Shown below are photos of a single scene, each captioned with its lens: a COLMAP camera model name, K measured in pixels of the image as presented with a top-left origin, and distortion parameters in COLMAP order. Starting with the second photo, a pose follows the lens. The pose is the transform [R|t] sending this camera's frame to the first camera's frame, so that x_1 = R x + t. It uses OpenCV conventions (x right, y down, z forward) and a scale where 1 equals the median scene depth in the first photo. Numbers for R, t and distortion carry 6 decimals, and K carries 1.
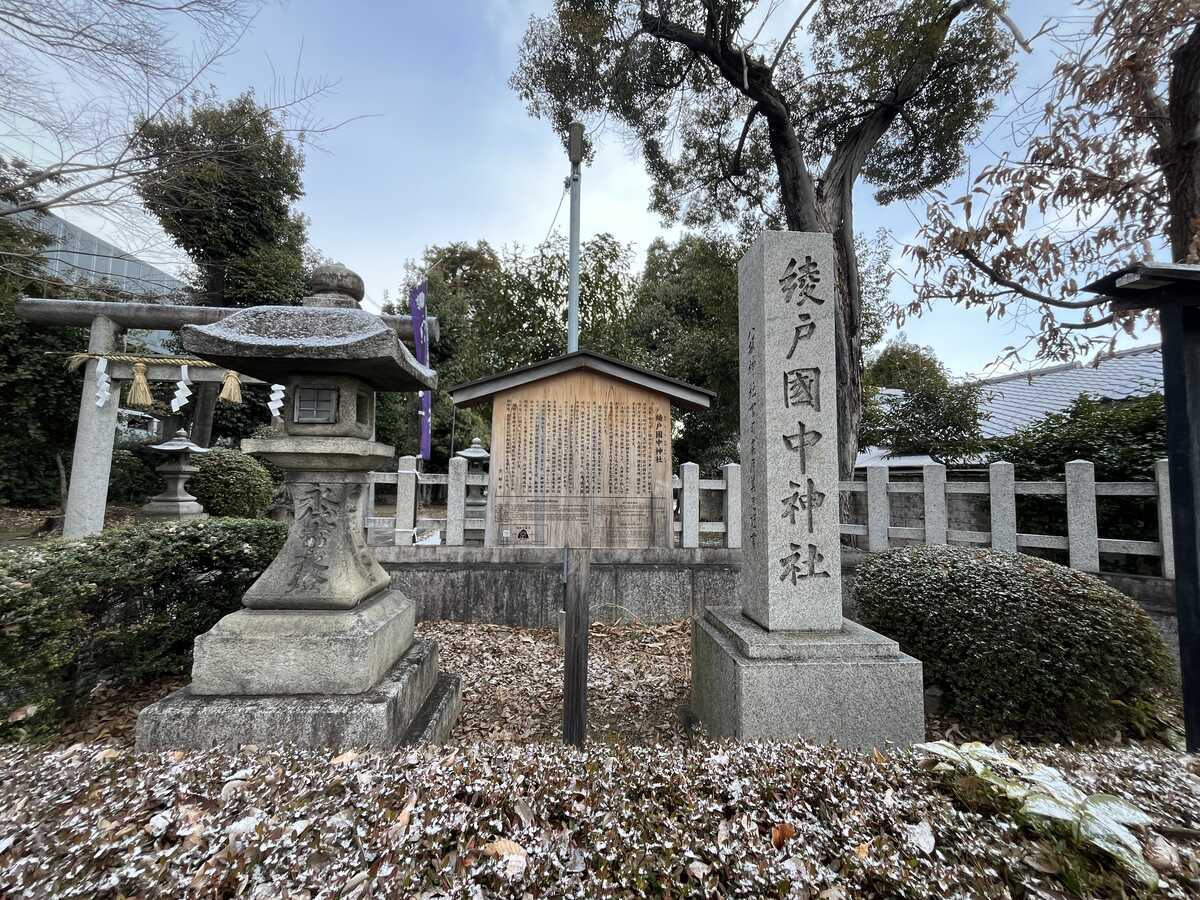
lens RADIAL K [[483.3, 0, 600.9], [0, 483.3, 451.6], [0, 0, 1]] dist [0.003975, 0.000096]
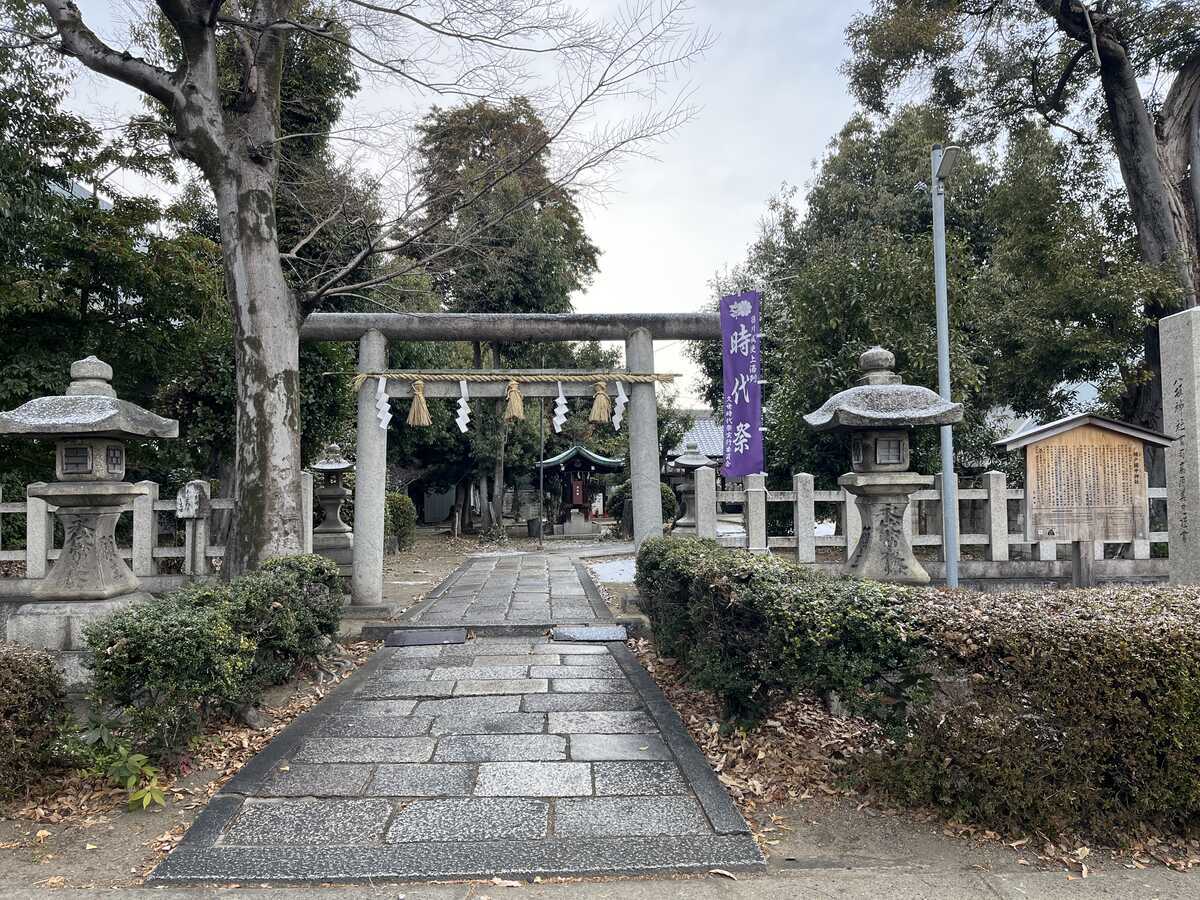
lens RADIAL K [[907.0, 0, 599.2], [0, 907.0, 450.0], [0, 0, 1]] dist [0.010525, -0.006040]
pose [[0.998372, -0.032618, -0.046789, -0.824001], [0.033653, 0.999202, 0.021499, -0.116021], [0.046050, -0.023038, 0.998673, -1.114151]]
